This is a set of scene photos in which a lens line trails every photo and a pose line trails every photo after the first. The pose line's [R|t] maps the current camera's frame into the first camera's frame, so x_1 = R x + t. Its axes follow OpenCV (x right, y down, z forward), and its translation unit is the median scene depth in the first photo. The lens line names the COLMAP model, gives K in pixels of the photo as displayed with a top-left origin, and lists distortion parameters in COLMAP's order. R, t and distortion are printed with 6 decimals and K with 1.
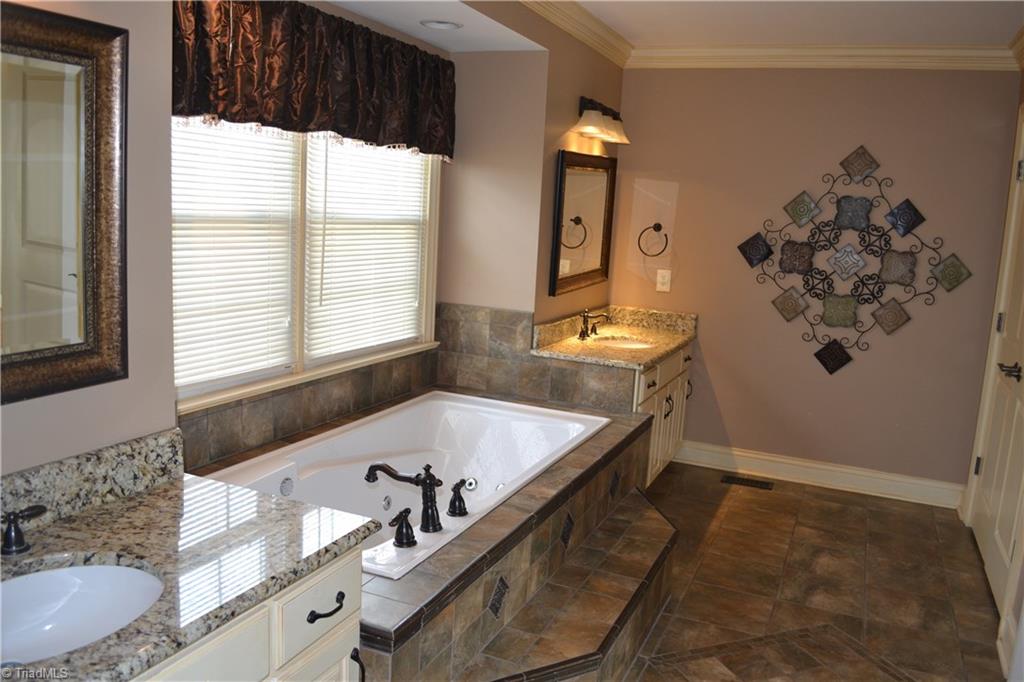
lens RADIAL K [[816.3, 0, 516.7], [0, 816.3, 340.1], [0, 0, 1]] dist [-0.079674, 0.005696]
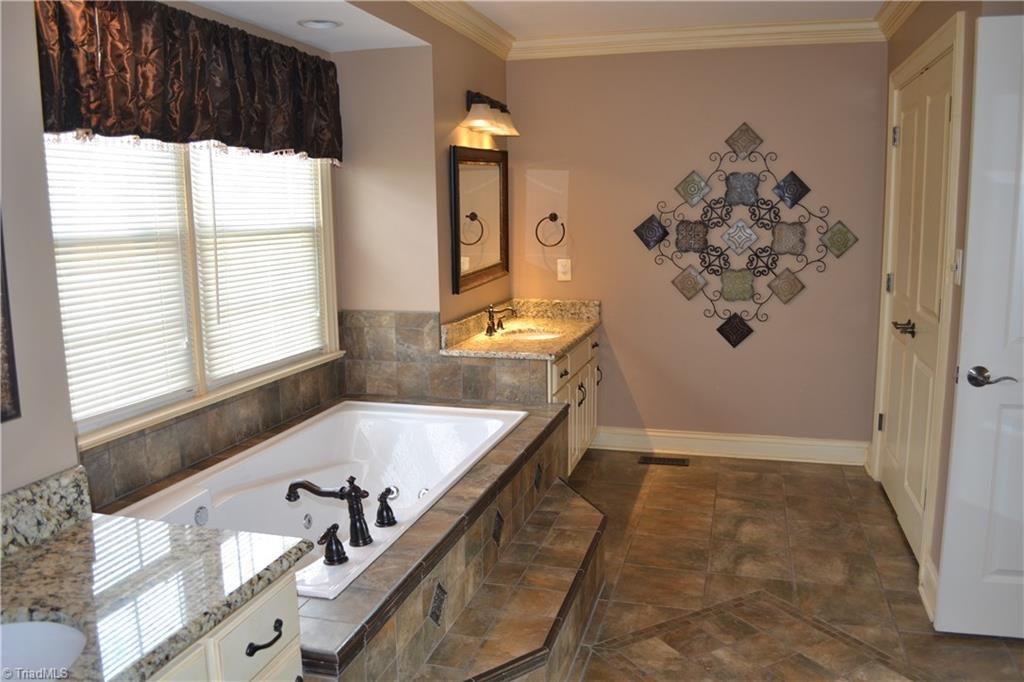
lens RADIAL K [[816.3, 0, 513.7], [0, 816.3, 342.3], [0, 0, 1]] dist [-0.079674, 0.005696]
pose [[0.988629, -0.090225, 0.120303, -0.015649], [0.089867, 0.995918, 0.008407, 0.003054], [-0.120570, 0.002500, 0.992702, 0.017293]]
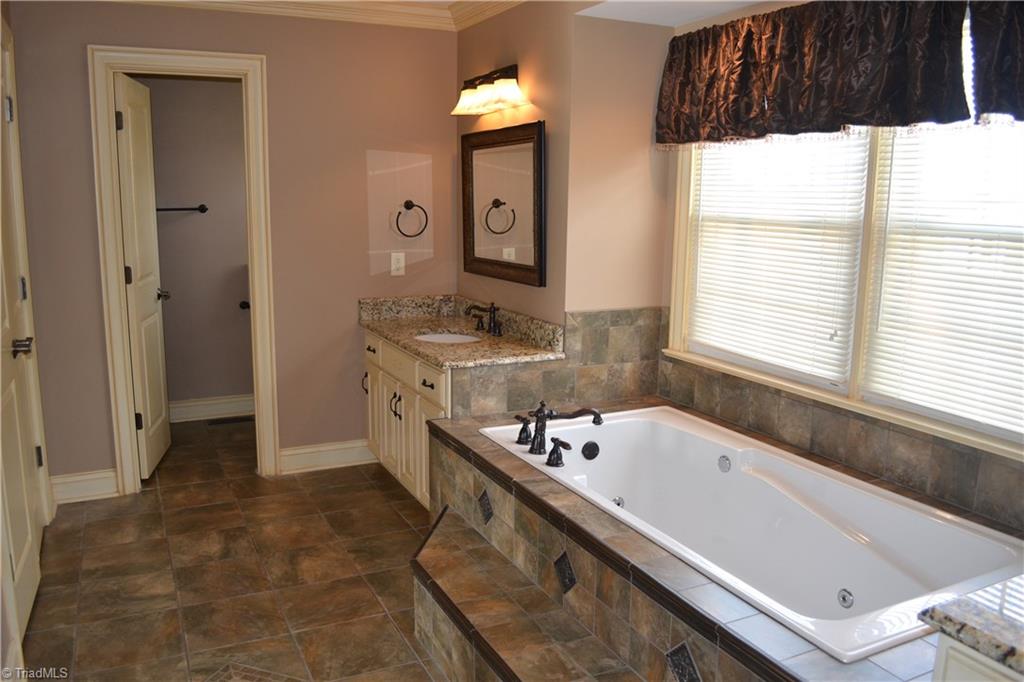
lens RADIAL K [[816.3, 0, 514.2], [0, 816.3, 340.7], [0, 0, 1]] dist [-0.079674, 0.005696]
pose [[-0.643430, 0.067918, -0.762486, 0.661441], [-0.171606, 0.957908, 0.230137, -0.166129], [0.746022, 0.278925, -0.604692, 1.282691]]
